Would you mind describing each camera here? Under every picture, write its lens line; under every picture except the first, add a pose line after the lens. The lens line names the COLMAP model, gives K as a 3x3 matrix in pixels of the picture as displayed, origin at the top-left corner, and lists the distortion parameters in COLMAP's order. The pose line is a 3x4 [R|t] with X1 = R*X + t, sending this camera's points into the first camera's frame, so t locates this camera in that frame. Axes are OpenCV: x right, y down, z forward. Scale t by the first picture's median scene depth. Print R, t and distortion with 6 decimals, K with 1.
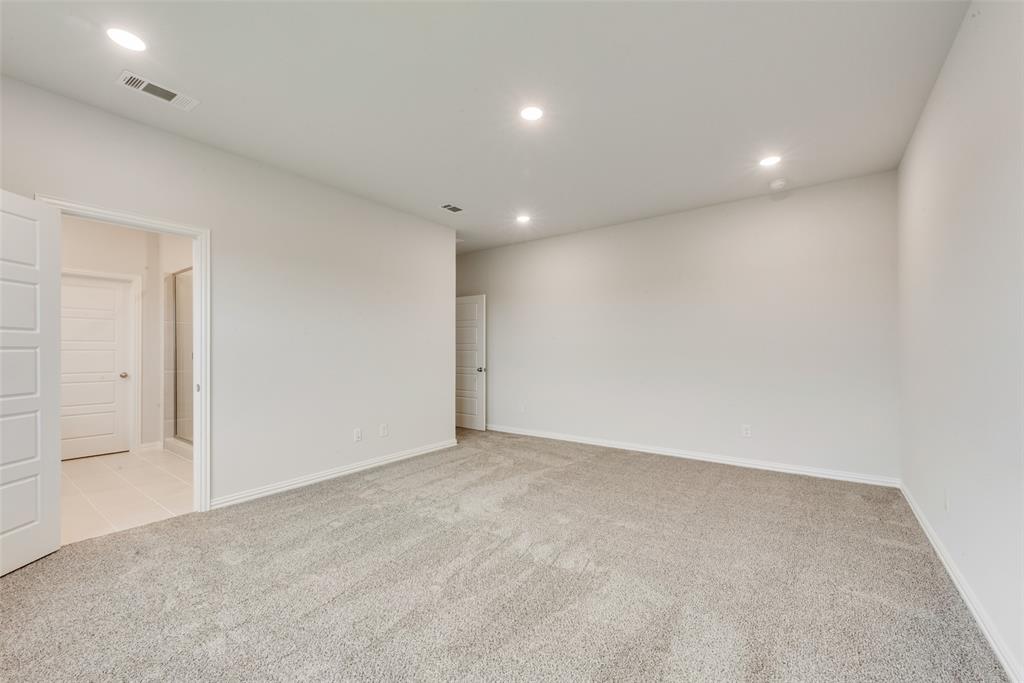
lens RADIAL K [[408.9, 0, 510.9], [0, 408.9, 347.4], [0, 0, 1]] dist [0.006259, -0.001458]
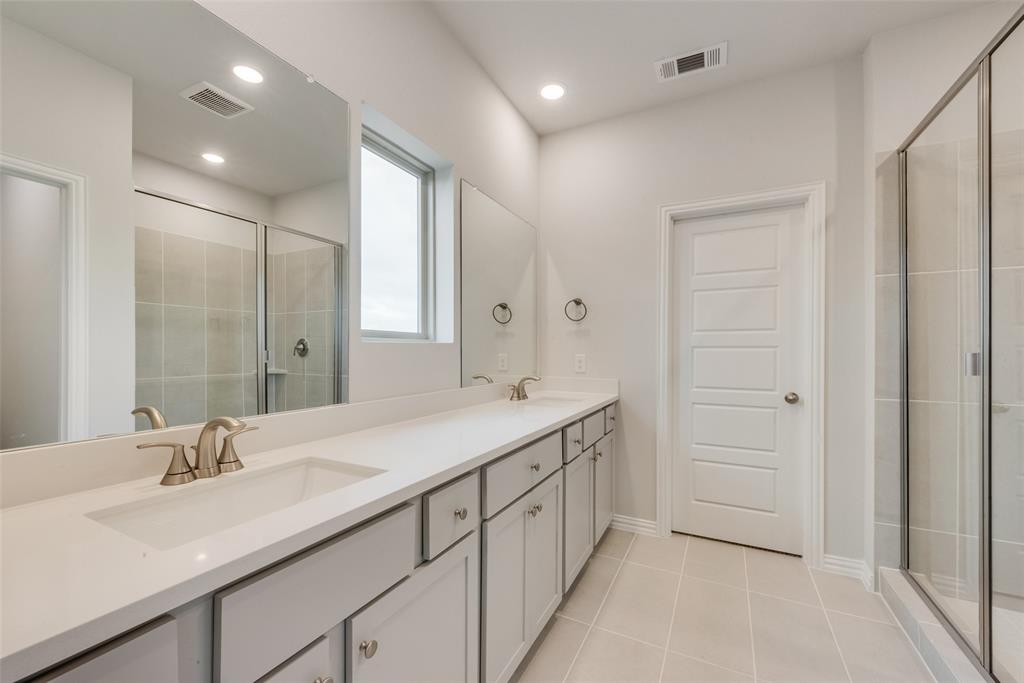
lens RADIAL K [[408.9, 0, 519.3], [0, 408.9, 352.3], [0, 0, 1]] dist [0.006259, -0.001458]
pose [[0.147873, -0.001366, -0.989005, -0.495159], [-0.003213, 0.999993, -0.001861, 0.014768], [0.989001, 0.003453, 0.147867, 0.591498]]
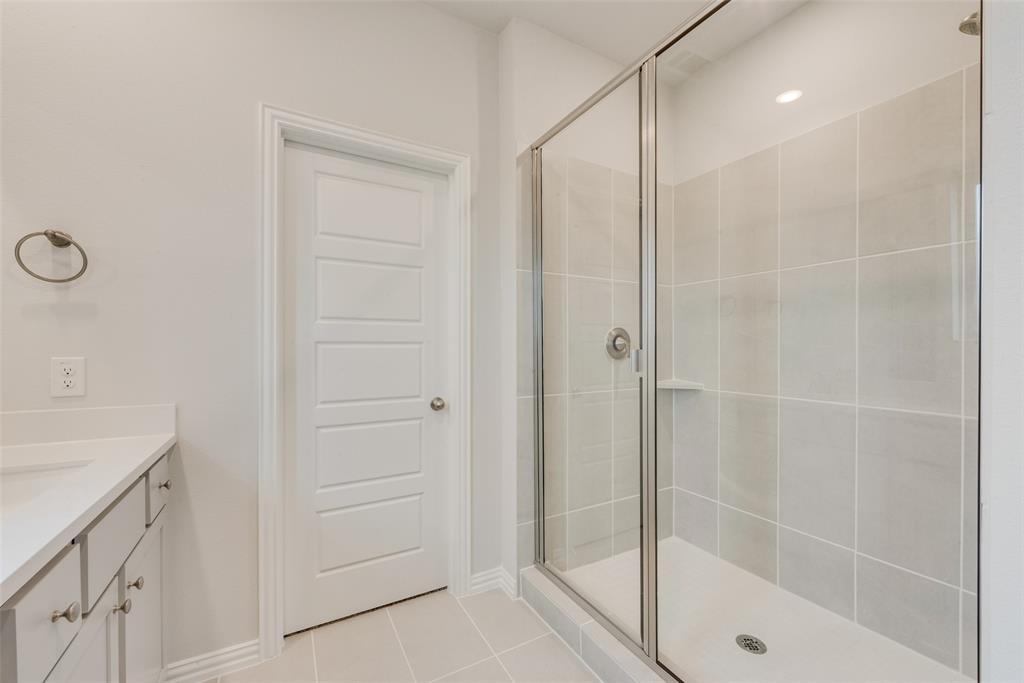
lens RADIAL K [[408.9, 0, 510.9], [0, 408.9, 349.5], [0, 0, 1]] dist [0.006259, -0.001458]
pose [[0.902740, -0.003612, -0.430172, -0.682188], [0.004977, 0.999986, 0.002048, 0.012510], [0.430159, -0.003989, 0.902744, 0.645945]]
